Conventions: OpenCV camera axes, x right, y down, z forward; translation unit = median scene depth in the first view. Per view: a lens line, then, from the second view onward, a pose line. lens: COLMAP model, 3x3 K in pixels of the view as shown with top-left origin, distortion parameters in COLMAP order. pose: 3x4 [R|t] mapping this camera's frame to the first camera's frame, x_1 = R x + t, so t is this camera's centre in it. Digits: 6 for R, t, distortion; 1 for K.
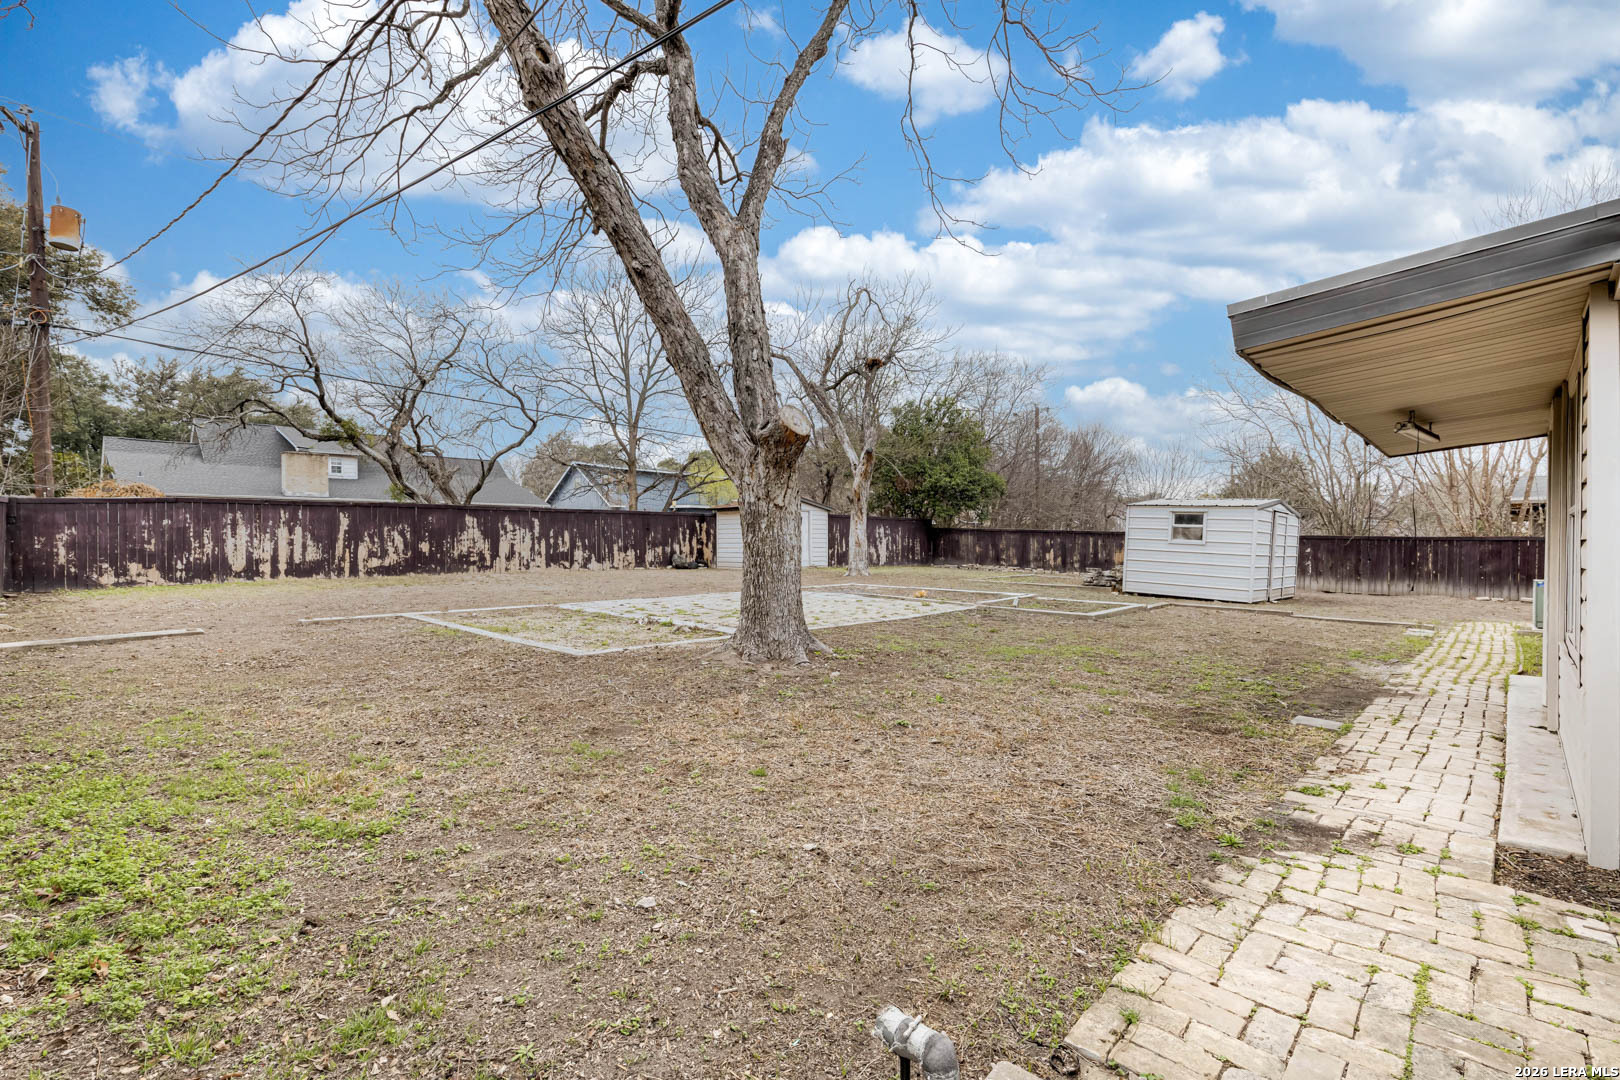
lens RADIAL K [[754.5, 0, 811.2], [0, 754.5, 540.4], [0, 0, 1]] dist [0.015401, -0.000165]
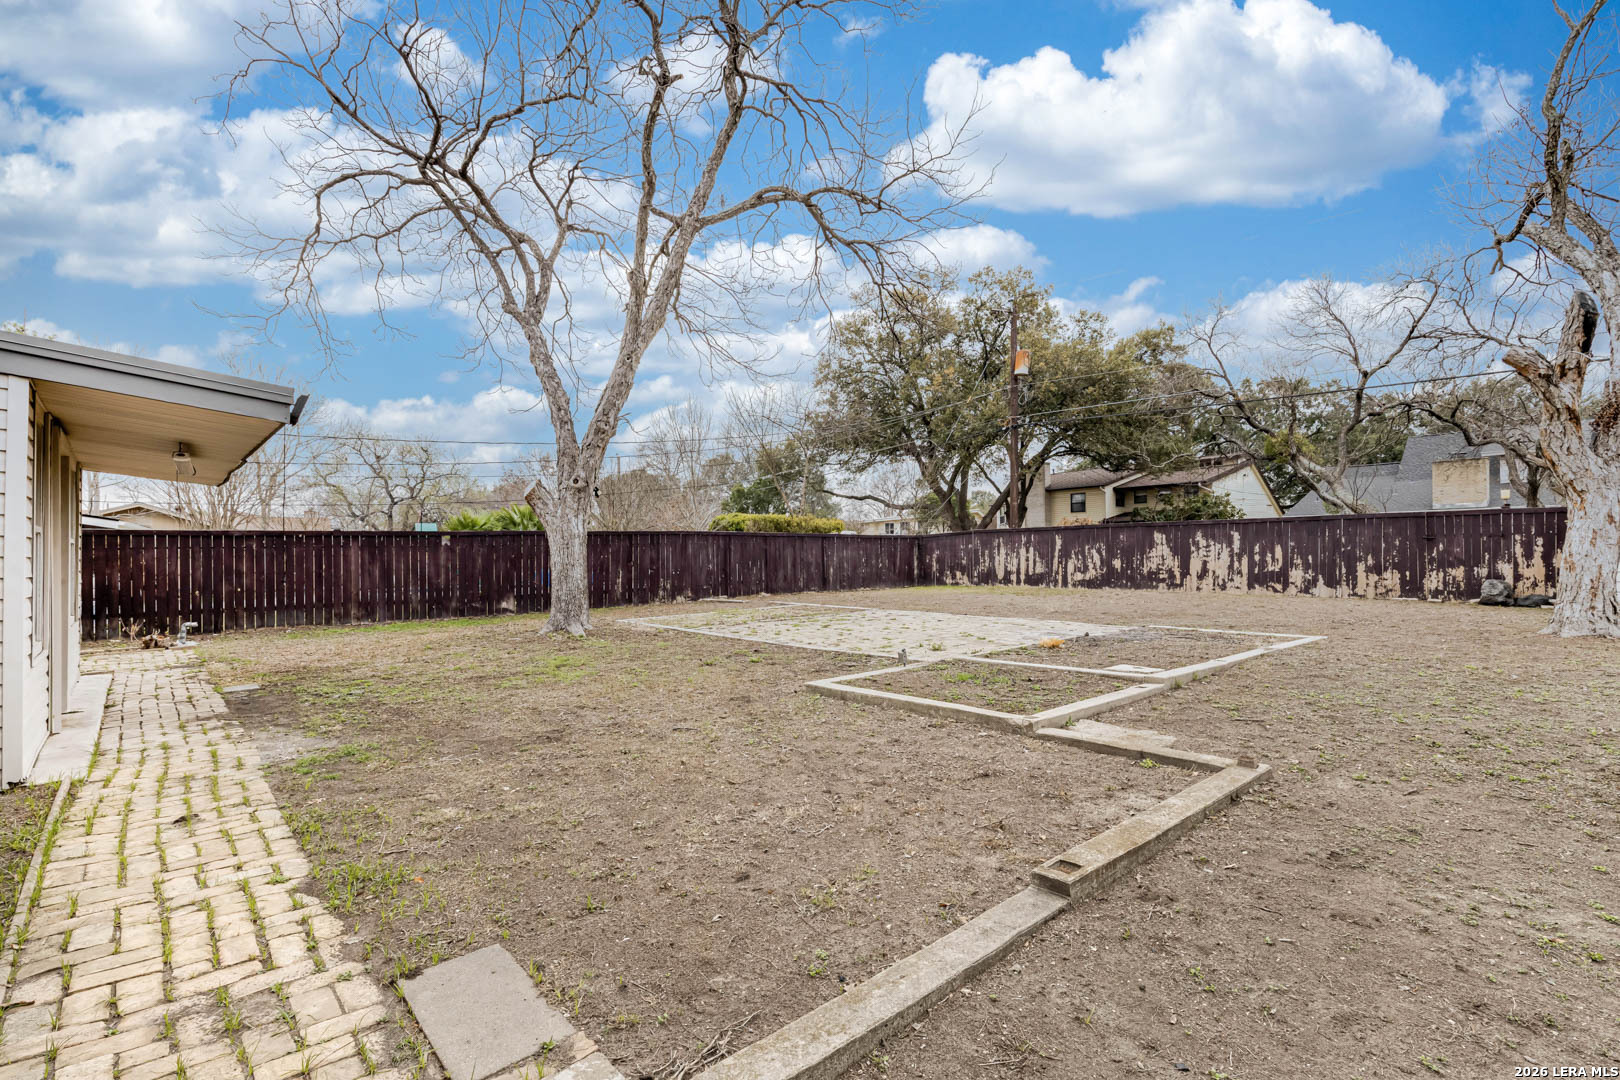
lens RADIAL K [[754.5, 0, 812.0], [0, 754.5, 546.0], [0, 0, 1]] dist [0.015401, -0.000165]
pose [[-0.087479, -0.011856, -0.996096, 0.579265], [0.006058, 0.999904, -0.012433, -0.005257], [0.996148, -0.007122, -0.087399, 0.640069]]
